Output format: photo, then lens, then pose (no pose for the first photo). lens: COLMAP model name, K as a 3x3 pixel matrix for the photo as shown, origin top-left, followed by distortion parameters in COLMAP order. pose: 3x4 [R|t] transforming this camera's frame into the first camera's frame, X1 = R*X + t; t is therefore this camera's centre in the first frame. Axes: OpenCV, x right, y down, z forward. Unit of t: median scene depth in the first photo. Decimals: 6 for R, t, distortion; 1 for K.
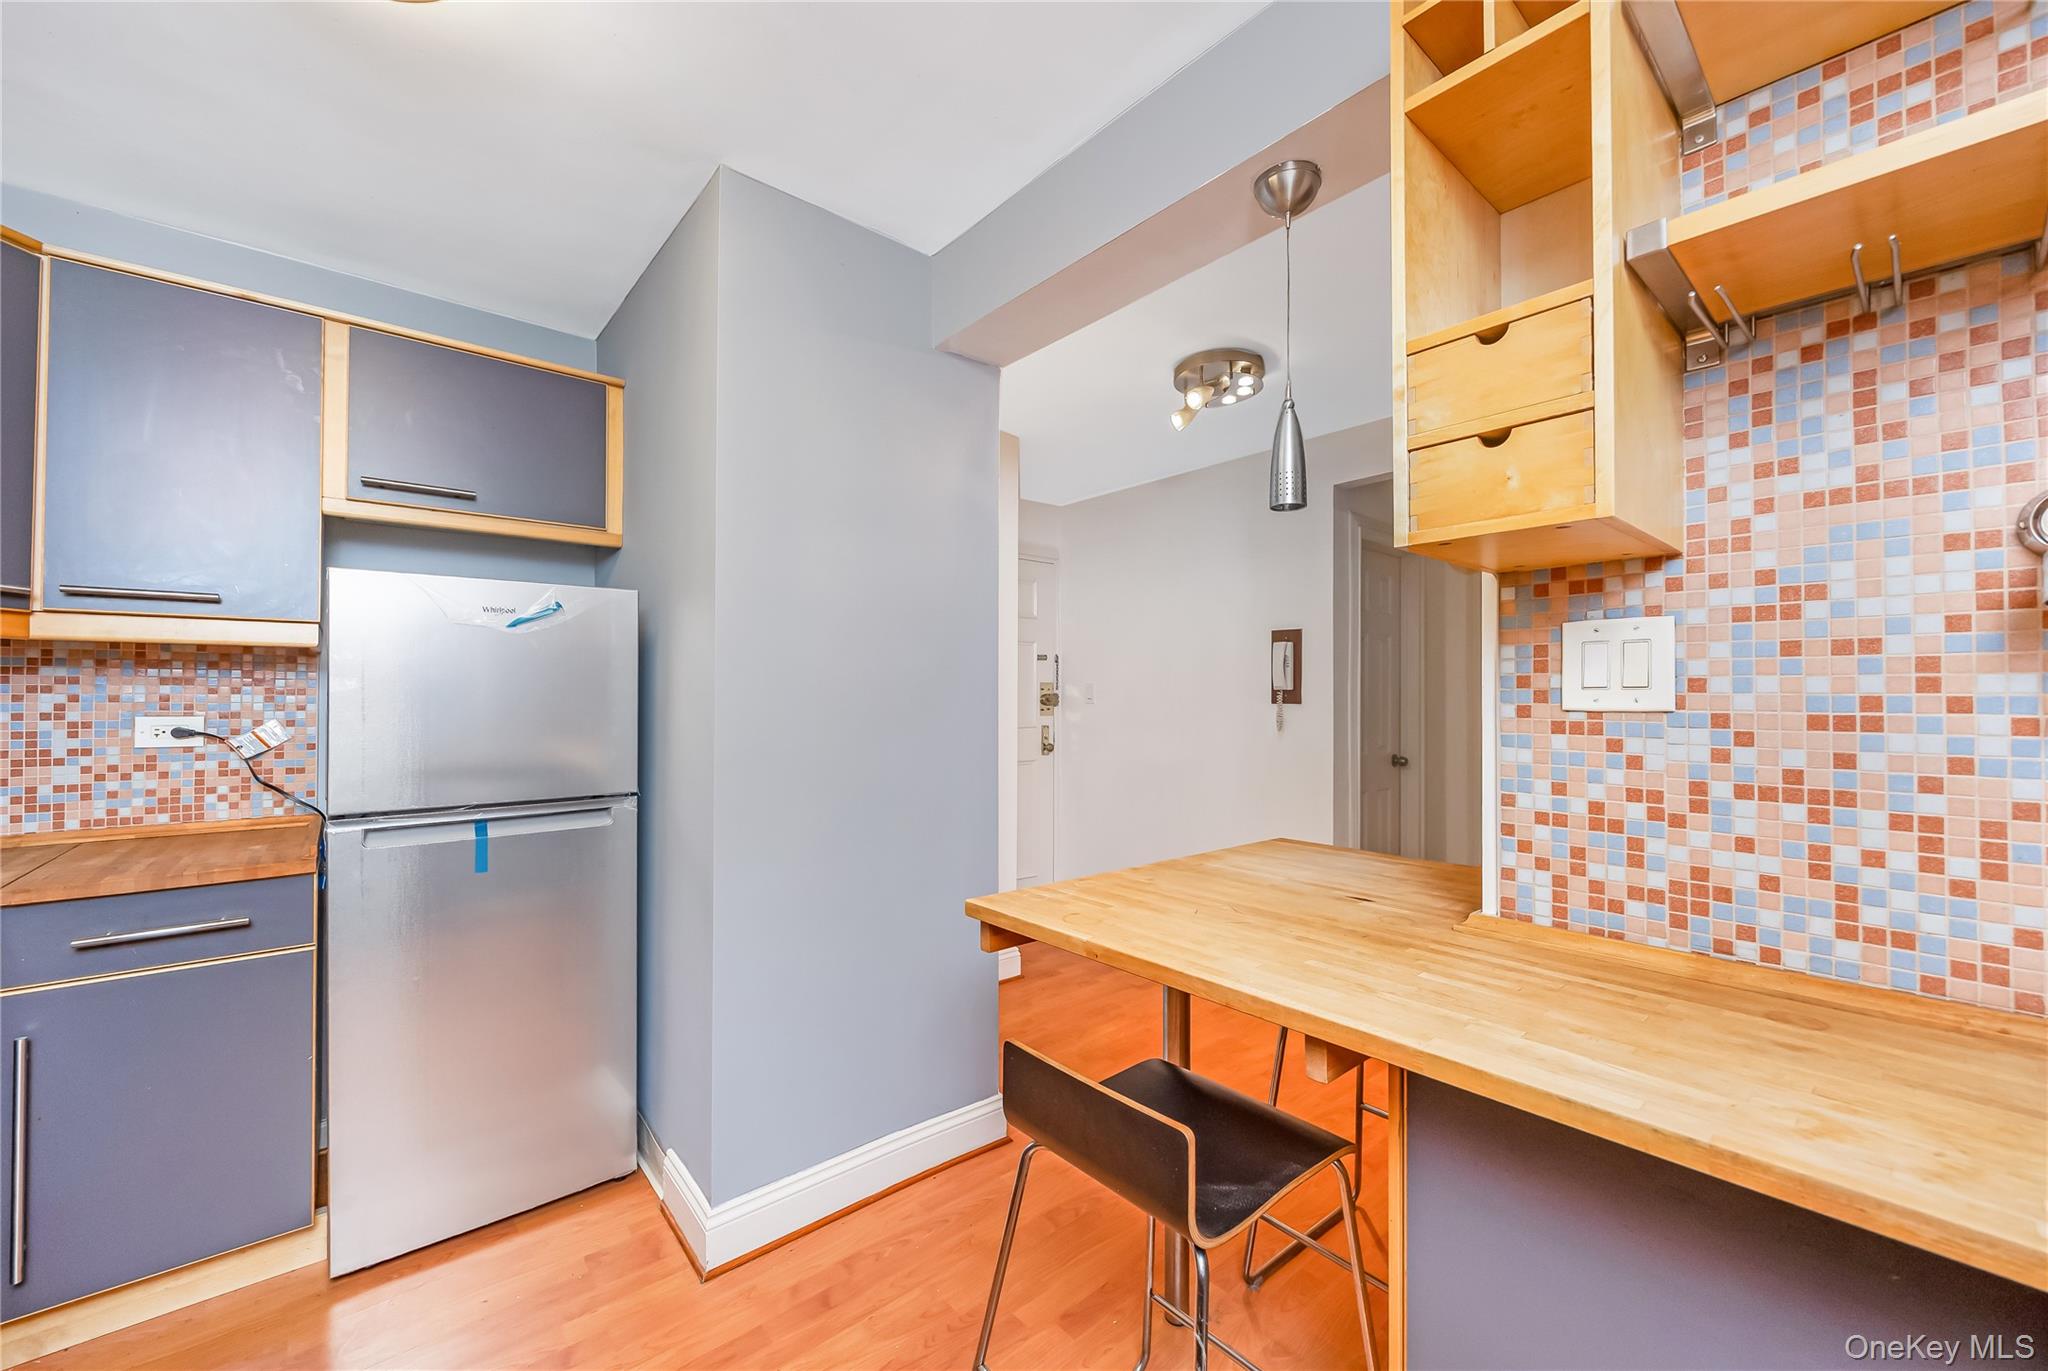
lens RADIAL K [[790.0, 0, 1025.7], [0, 790.0, 686.6], [0, 0, 1]] dist [-0.006906, 0.000616]
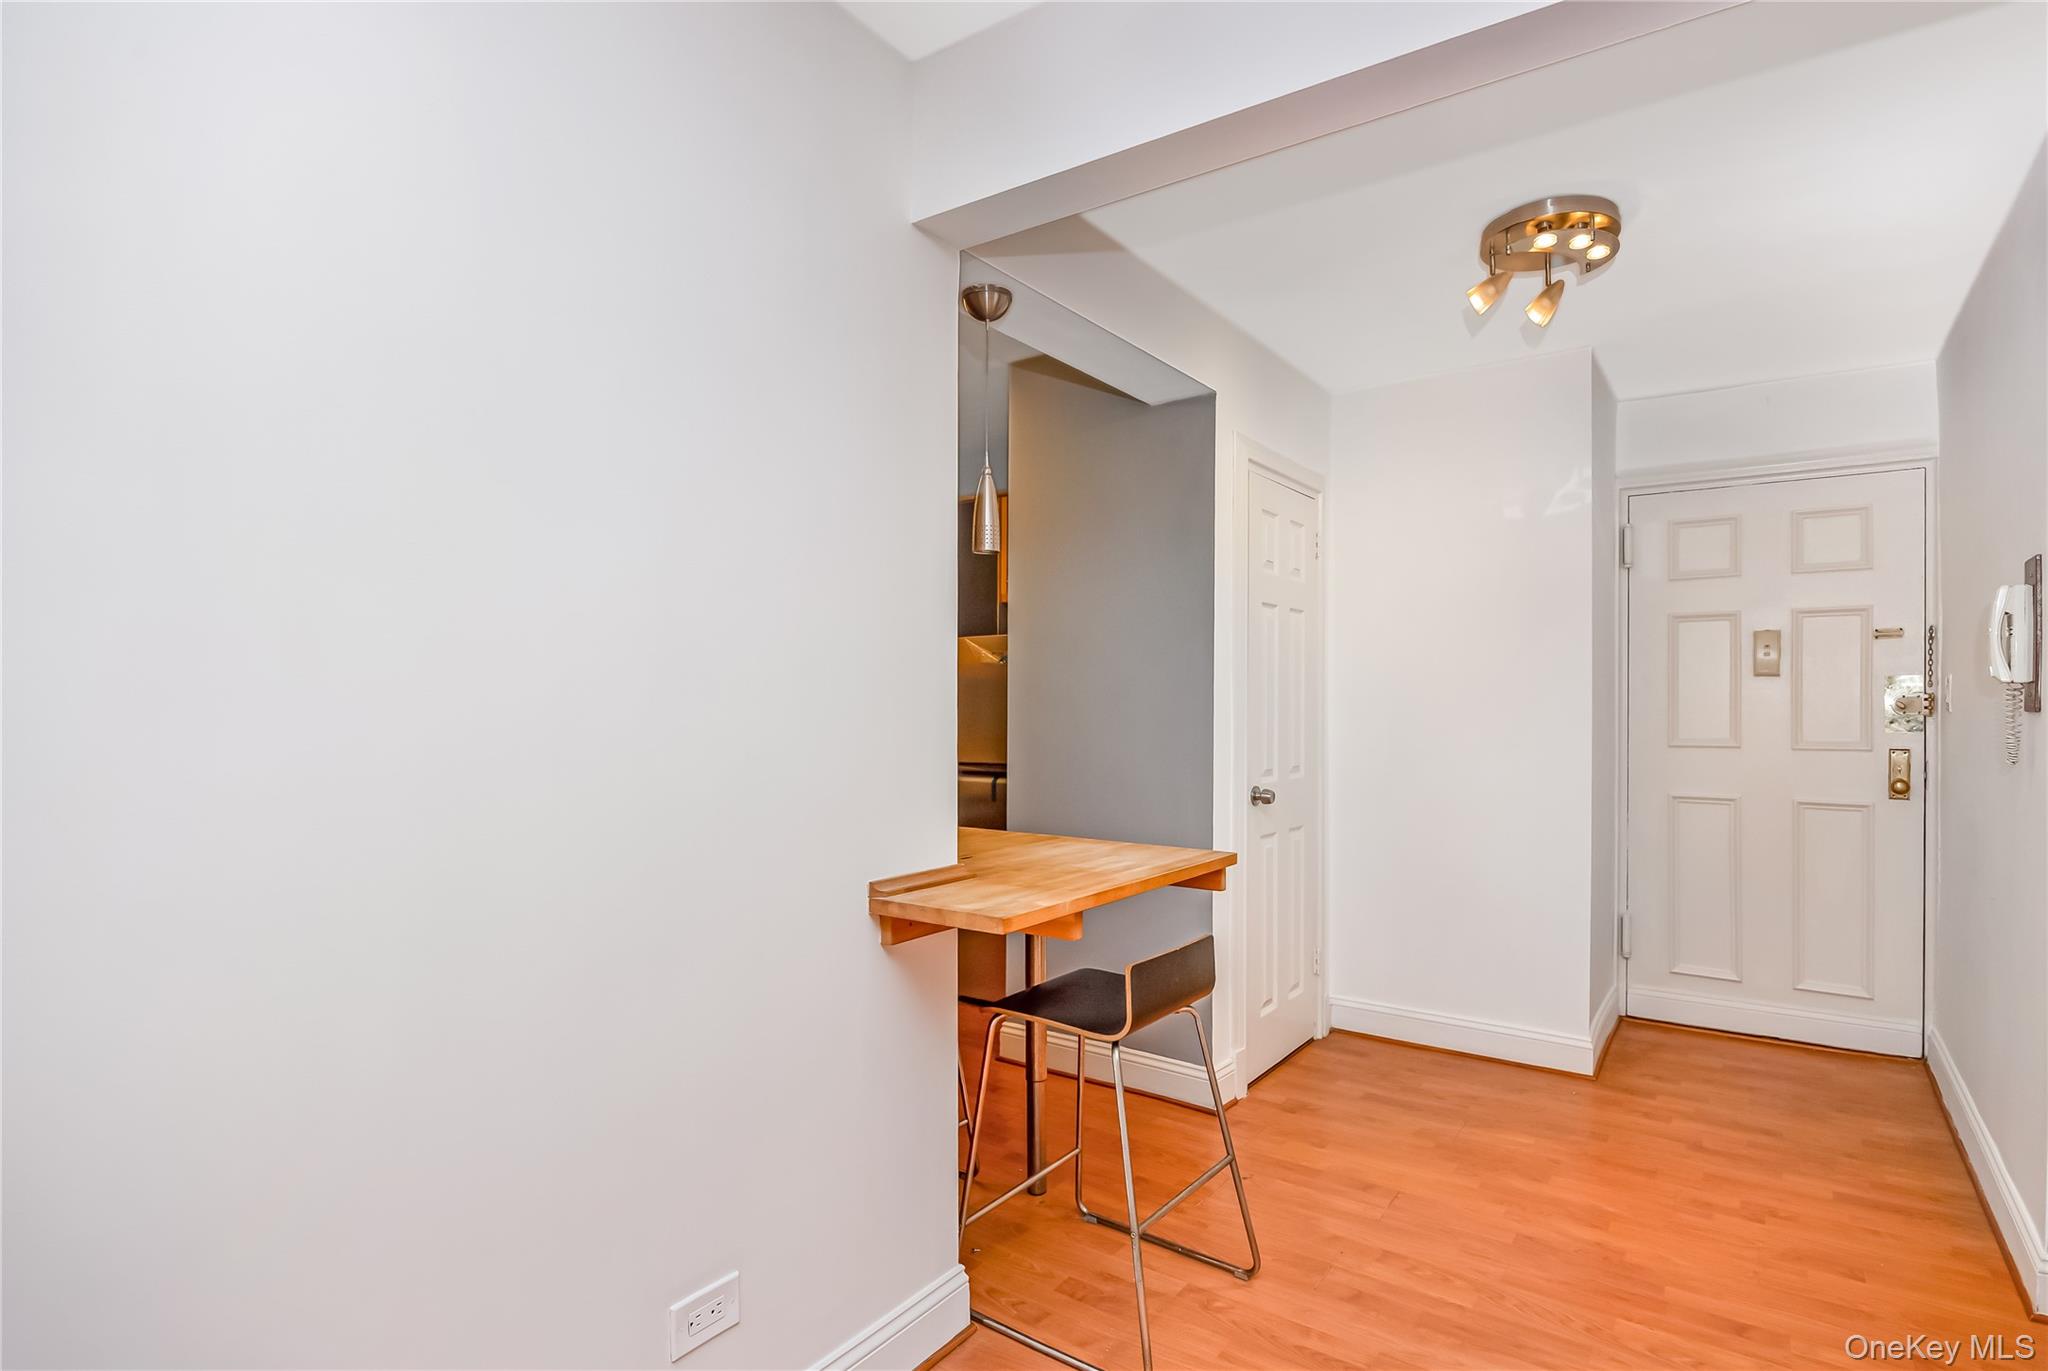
lens RADIAL K [[1032.3, 0, 1048.8], [0, 1032.3, 698.0], [0, 0, 1]] dist [-0.010303, 0.000049]
pose [[0.249527, -0.007560, -0.968338, 2.556856], [0.014541, 0.999886, -0.004059, 0.024033], [0.968259, -0.013067, 0.249609, 0.870823]]
